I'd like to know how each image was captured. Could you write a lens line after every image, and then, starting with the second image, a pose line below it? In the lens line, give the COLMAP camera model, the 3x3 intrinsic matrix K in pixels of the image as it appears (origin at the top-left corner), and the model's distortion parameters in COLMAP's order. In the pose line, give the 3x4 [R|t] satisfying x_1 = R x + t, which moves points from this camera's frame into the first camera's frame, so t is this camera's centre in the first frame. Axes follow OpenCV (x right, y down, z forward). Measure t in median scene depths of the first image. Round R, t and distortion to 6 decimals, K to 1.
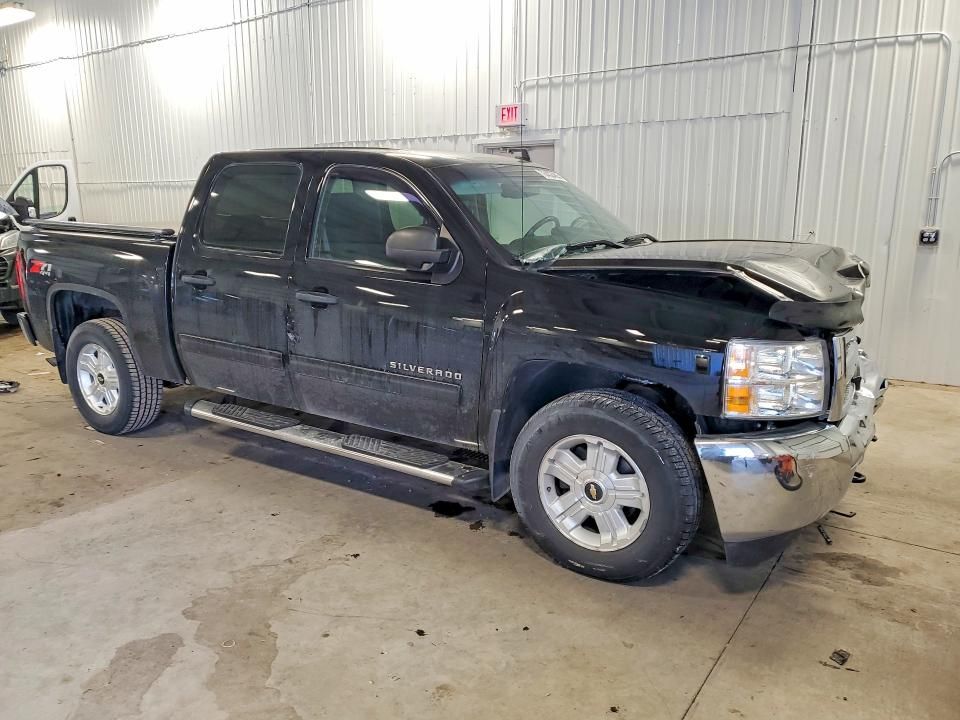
lens RADIAL K [[738.2, 0, 474.8], [0, 738.2, 360.9], [0, 0, 1]] dist [0.015748, 0.013719]
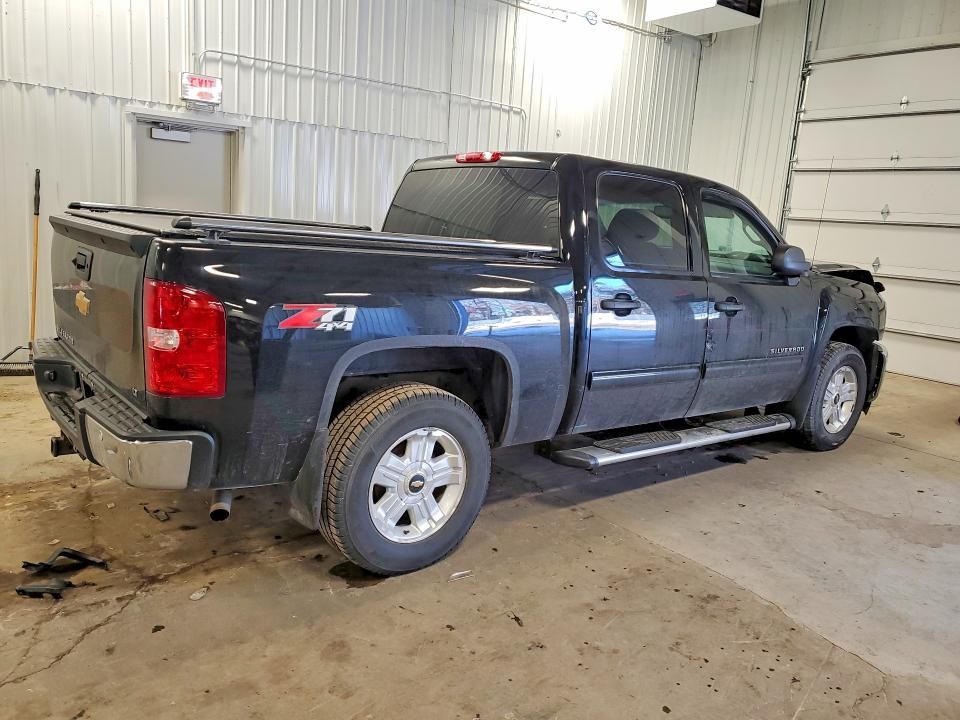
lens RADIAL K [[738.2, 0, 482.4], [0, 738.2, 354.4], [0, 0, 1]] dist [0.015748, 0.013719]
pose [[0.305426, -0.146611, 0.940861, -1.028372], [0.139769, 0.984276, 0.108003, -0.137561], [-0.941902, 0.098516, 0.321115, 0.732495]]
